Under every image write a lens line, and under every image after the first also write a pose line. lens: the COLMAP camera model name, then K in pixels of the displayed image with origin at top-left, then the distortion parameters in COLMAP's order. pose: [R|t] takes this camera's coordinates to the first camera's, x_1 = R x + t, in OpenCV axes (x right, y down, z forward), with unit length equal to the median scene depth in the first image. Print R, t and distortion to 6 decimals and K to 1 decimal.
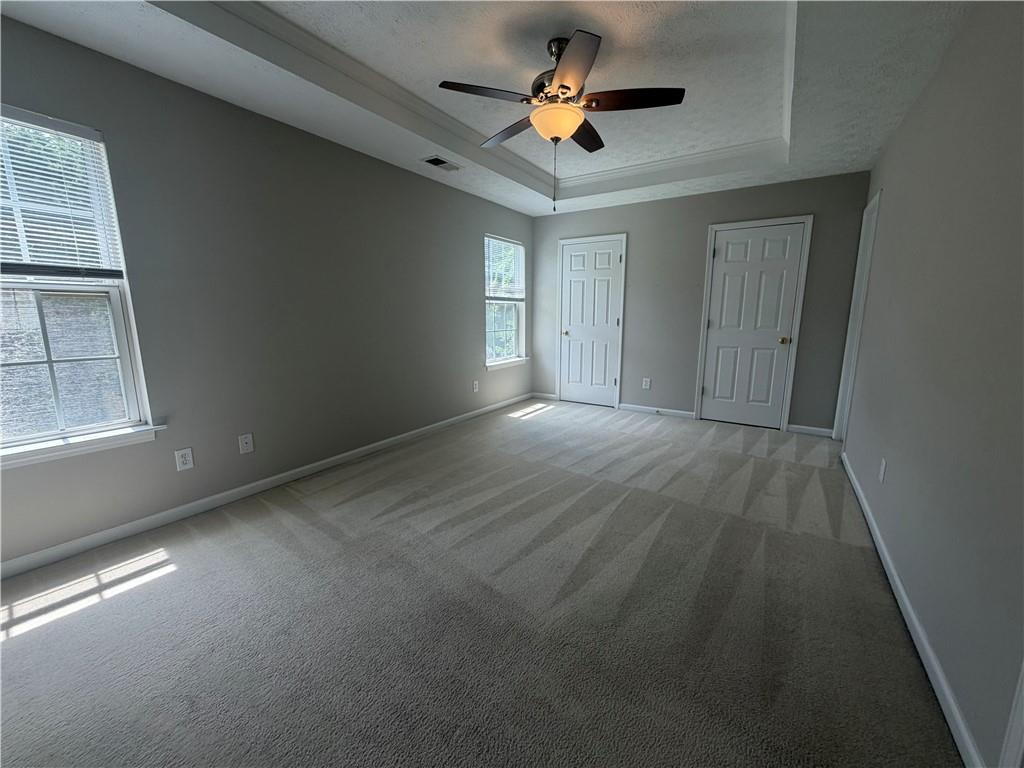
lens RADIAL K [[408.5, 0, 512.6], [0, 408.5, 387.4], [0, 0, 1]] dist [0.000116, 0.000544]
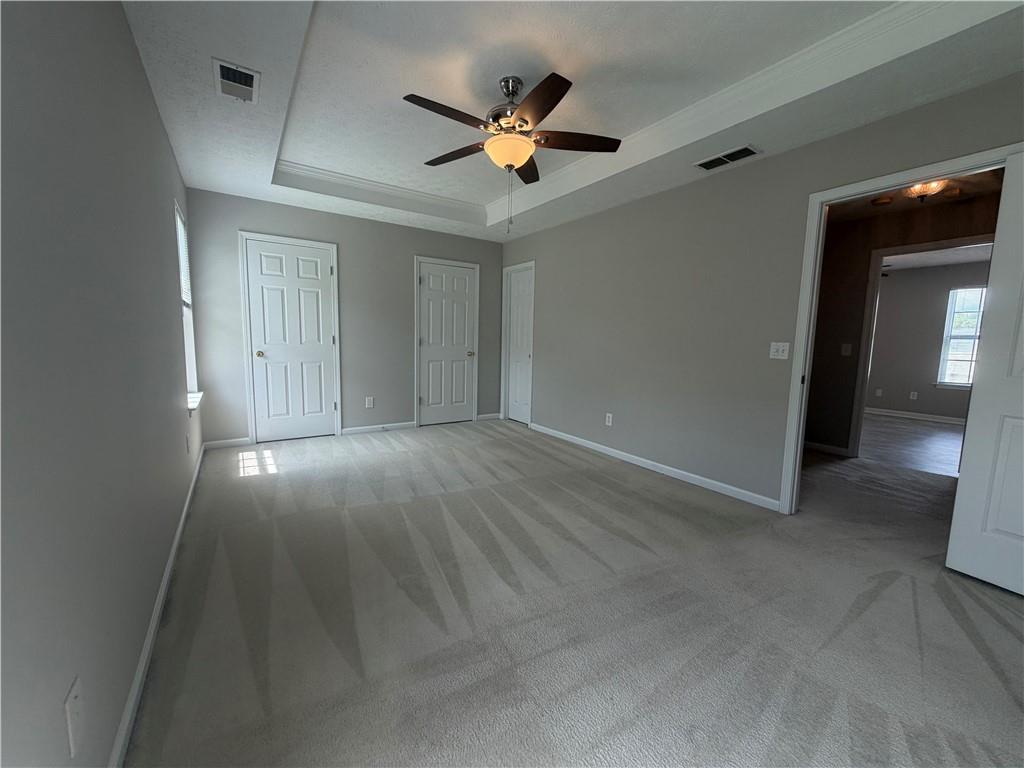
lens RADIAL K [[408.5, 0, 510.4], [0, 408.5, 385.5], [0, 0, 1]] dist [0.000116, 0.000544]
pose [[0.394536, -0.098586, 0.913577, -0.458073], [0.145965, 0.988328, 0.043617, -0.045727], [-0.907213, 0.116142, 0.404321, 0.316530]]
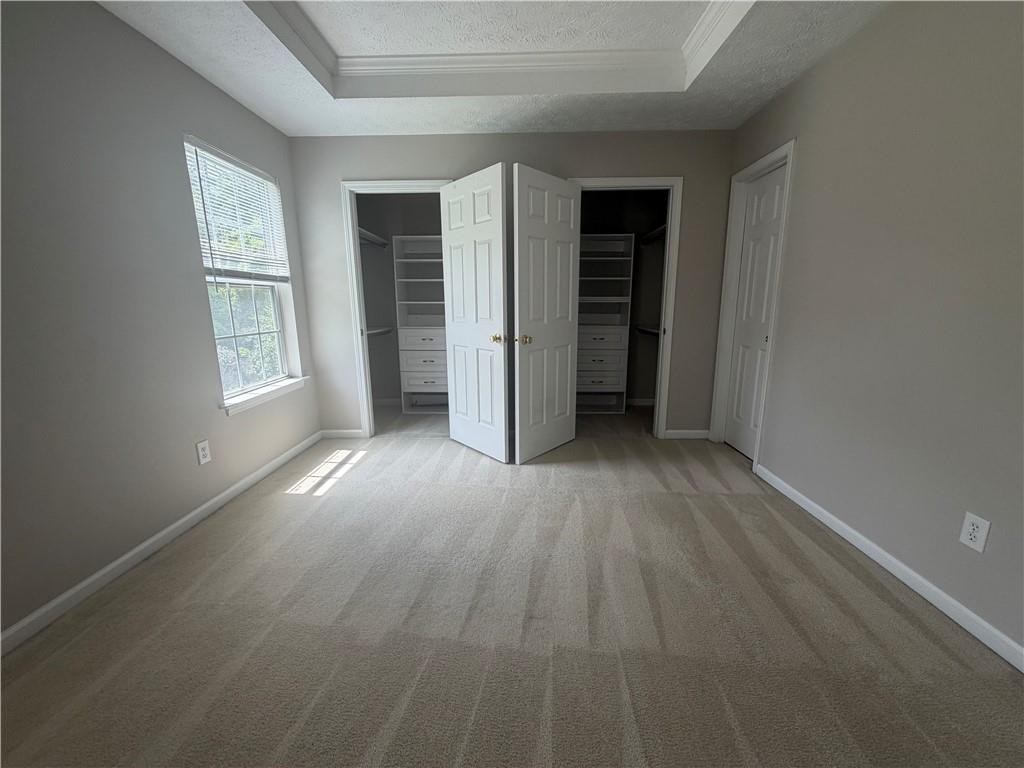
lens RADIAL K [[408.5, 0, 510.6], [0, 408.5, 383.5], [0, 0, 1]] dist [0.000116, 0.000544]
pose [[0.853695, -0.111706, 0.508652, -0.017065], [0.104481, 0.993603, 0.042851, -0.068864], [-0.510185, 0.016563, 0.859905, 0.399560]]
